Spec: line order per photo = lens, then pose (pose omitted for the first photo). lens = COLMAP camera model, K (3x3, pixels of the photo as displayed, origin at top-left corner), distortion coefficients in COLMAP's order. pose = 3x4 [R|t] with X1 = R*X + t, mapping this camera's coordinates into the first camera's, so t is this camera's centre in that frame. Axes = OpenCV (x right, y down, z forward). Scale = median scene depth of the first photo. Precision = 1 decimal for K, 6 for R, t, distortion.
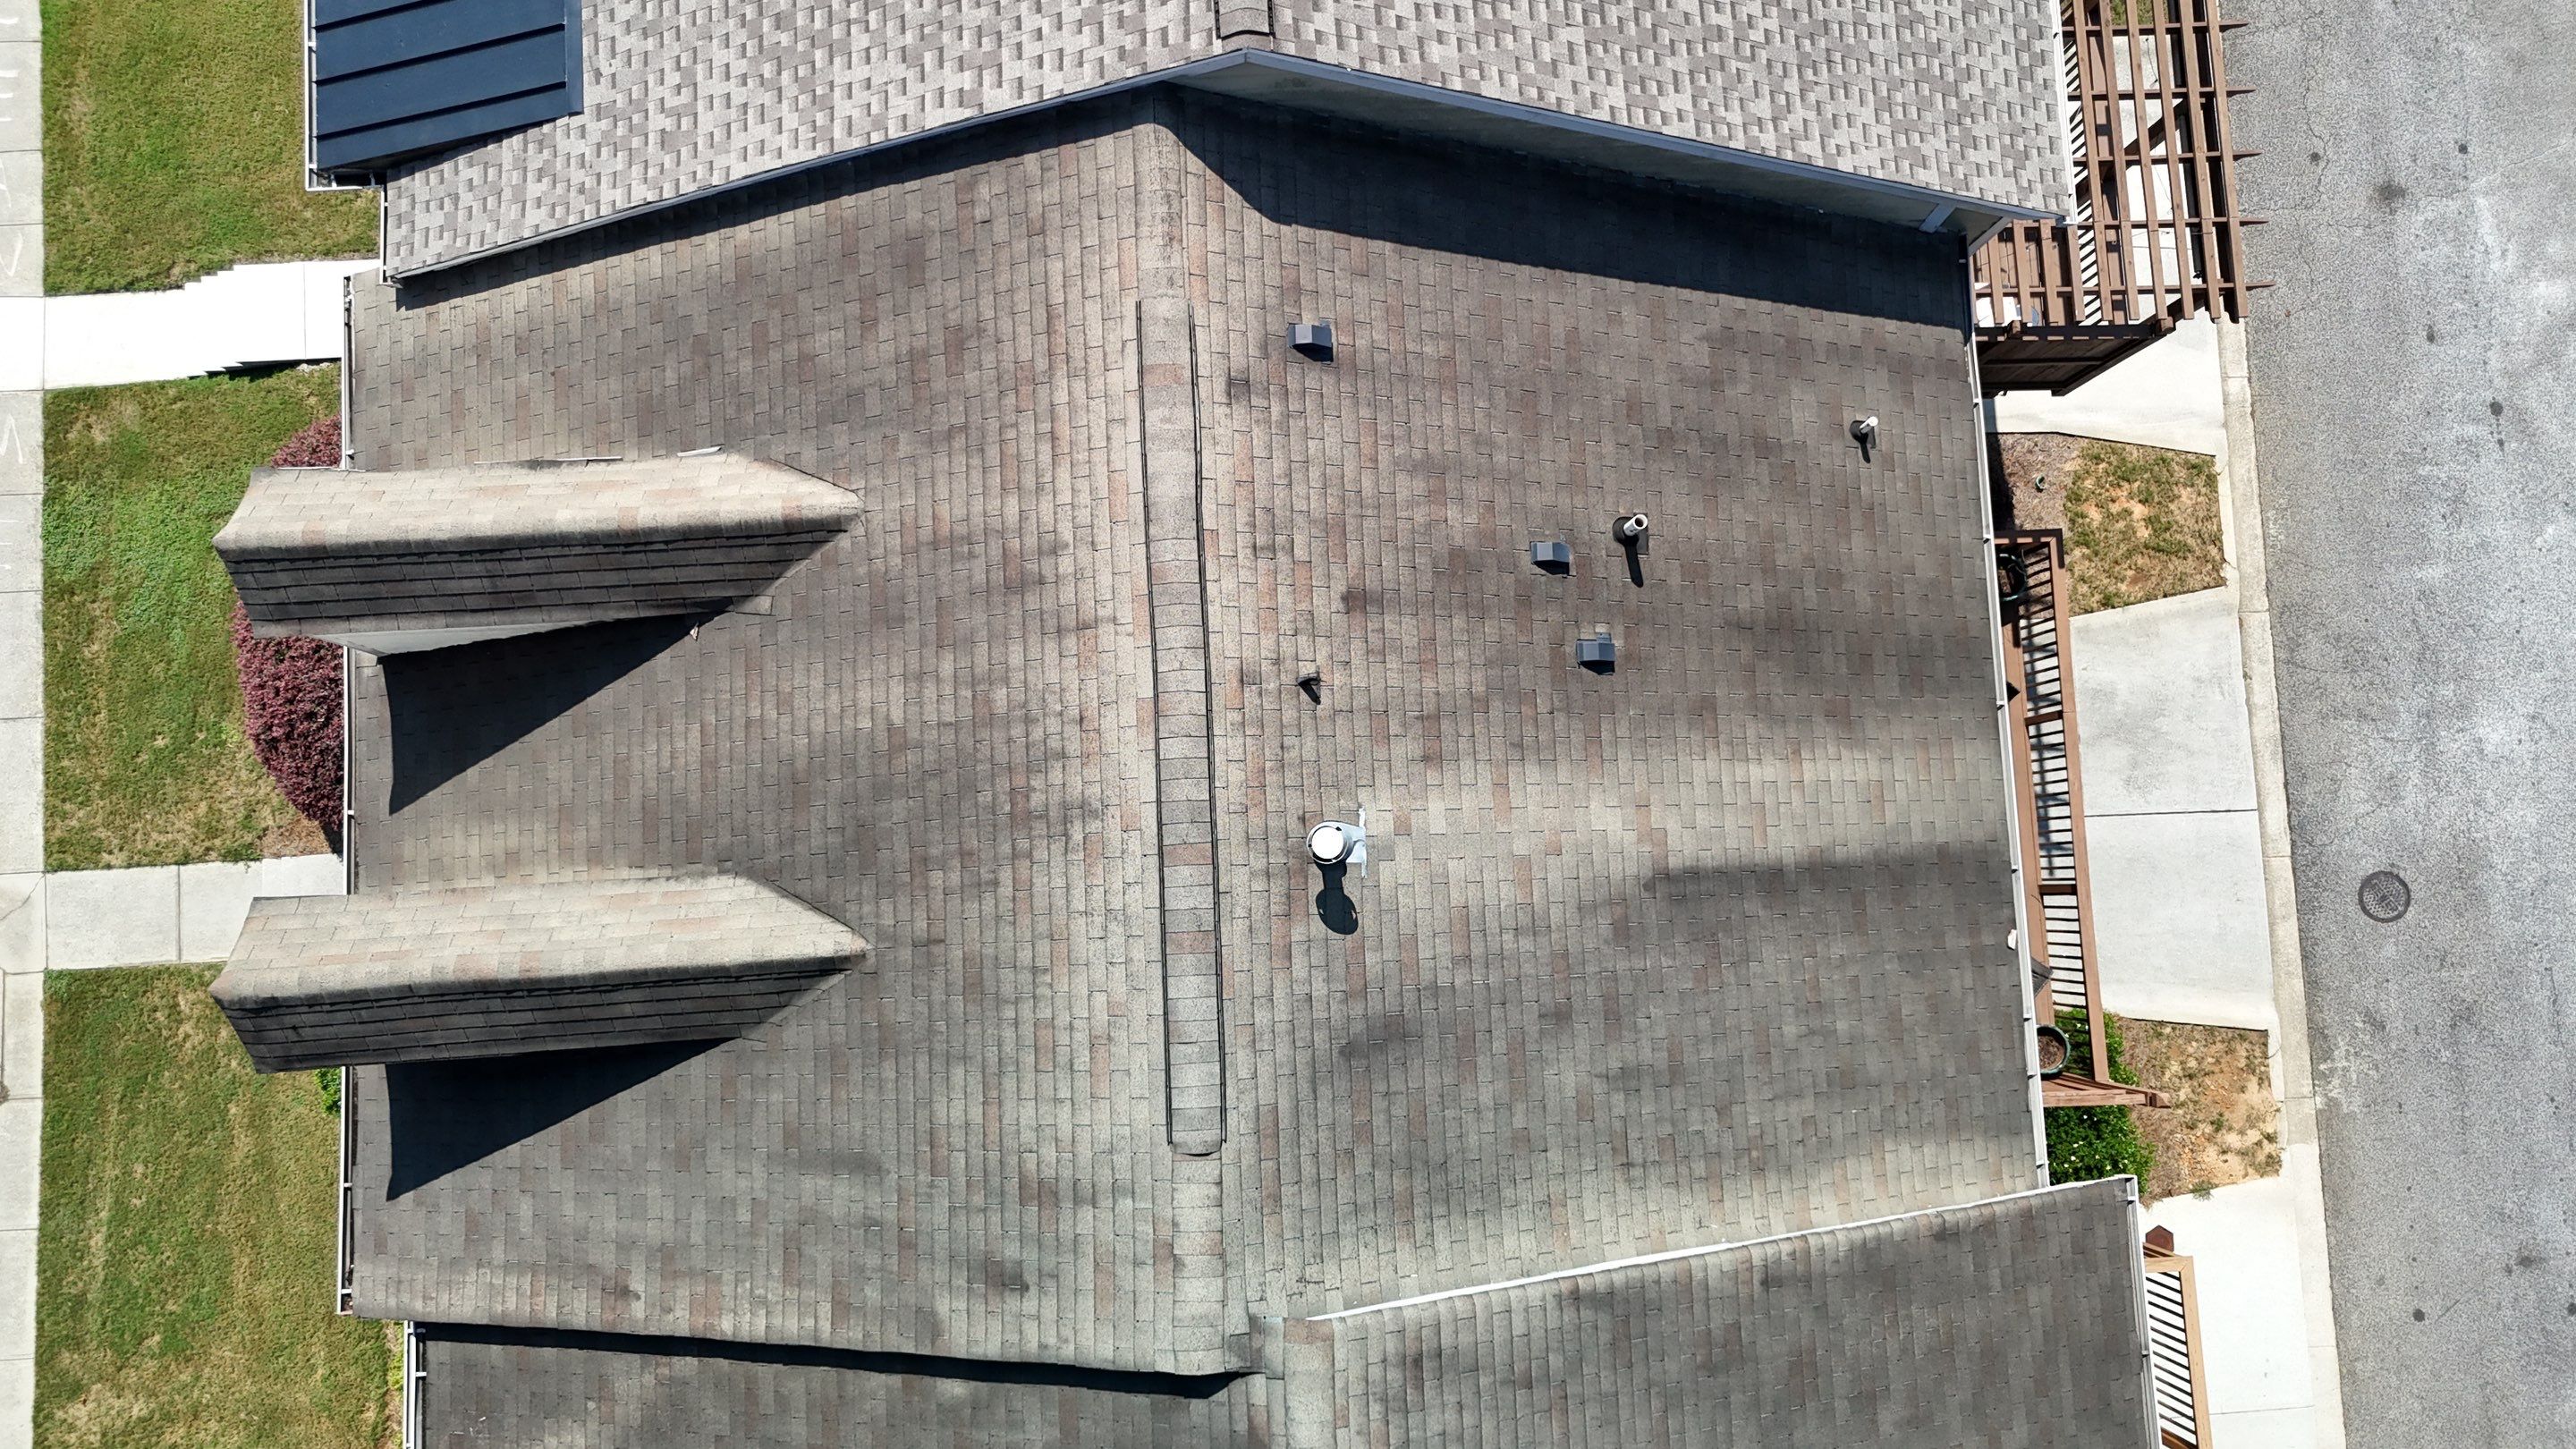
lens RADIAL K [[1899.0, 0, 1284.5], [0, 1899.0, 724.7], [0, 0, 1]] dist [0.073613, -0.068818]
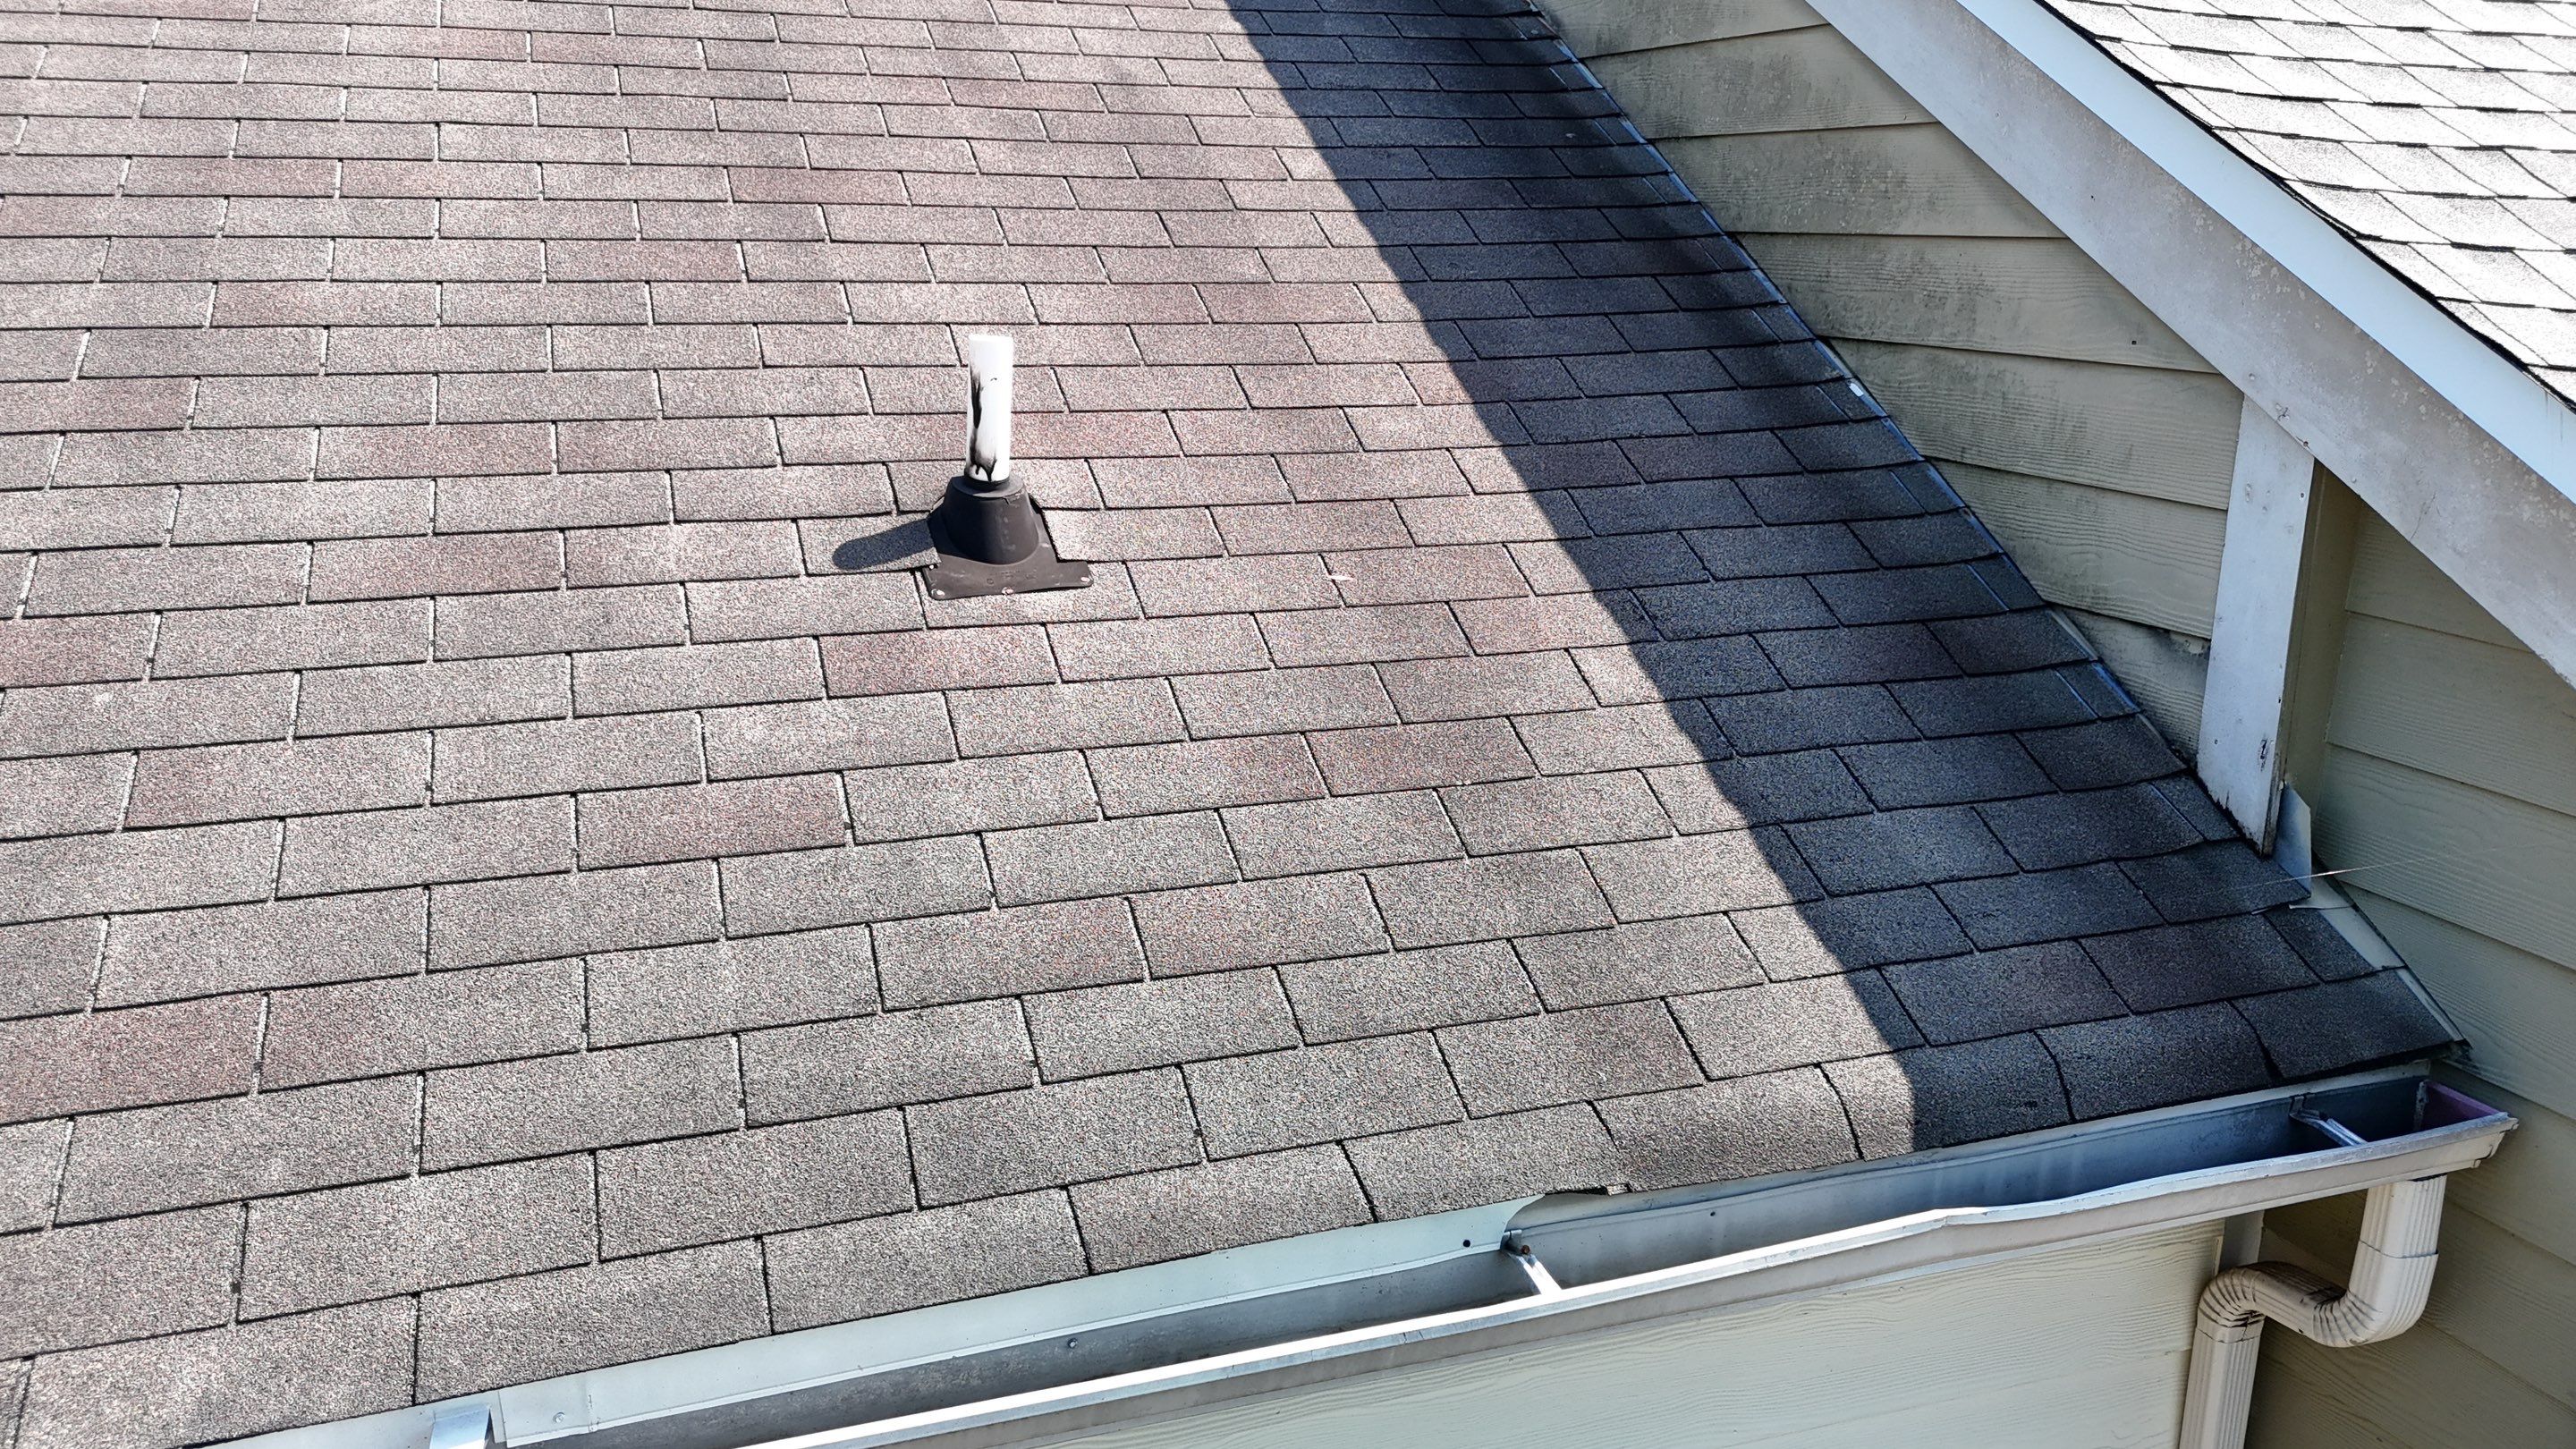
lens RADIAL K [[1899.0, 0, 1288.0], [0, 1899.0, 722.9], [0, 0, 1]] dist [0.073613, -0.068818]
pose [[0.283885, 0.224586, -0.932186, 0.574341], [-0.954251, 0.161360, -0.251730, -0.149324], [0.093883, 0.961002, 0.260119, 1.117832]]
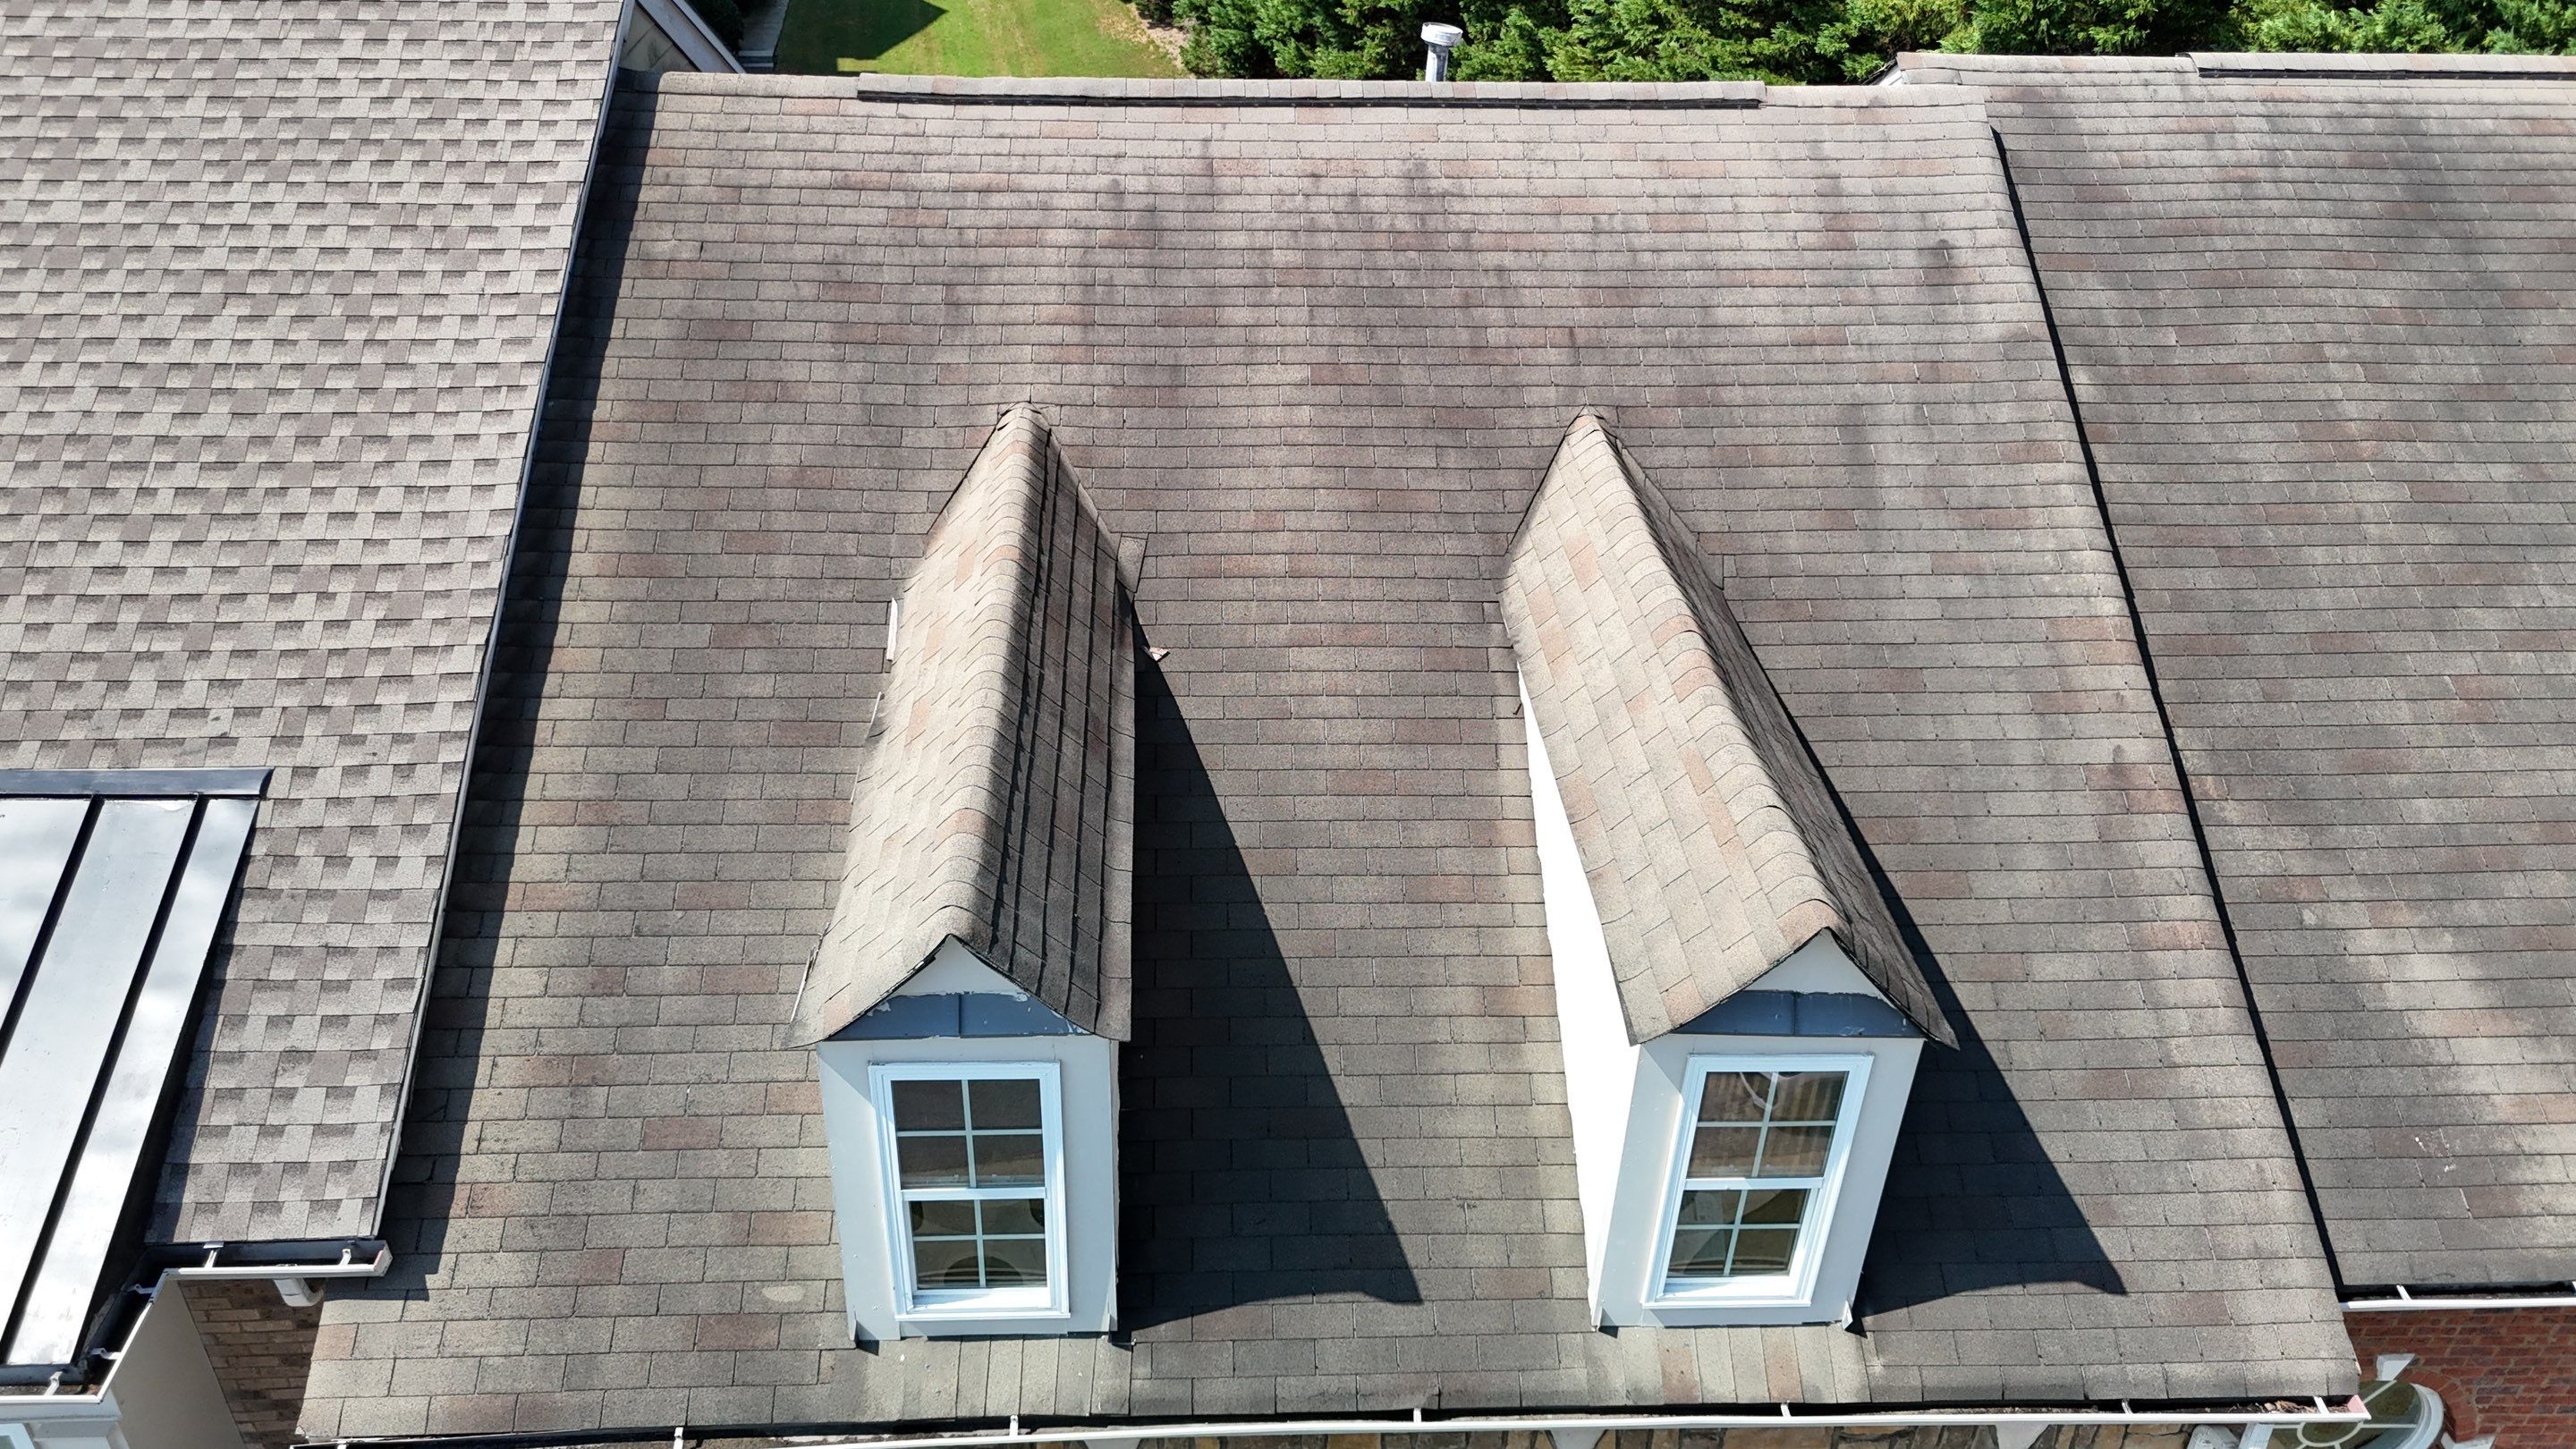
lens RADIAL K [[1899.0, 0, 1268.7], [0, 1899.0, 721.2], [0, 0, 1]] dist [0.073613, -0.068818]
pose [[0.003175, -0.555361, 0.831604, -0.931407], [0.992380, 0.104181, 0.065785, -0.052852], [-0.123172, 0.825058, 0.551460, 0.667143]]
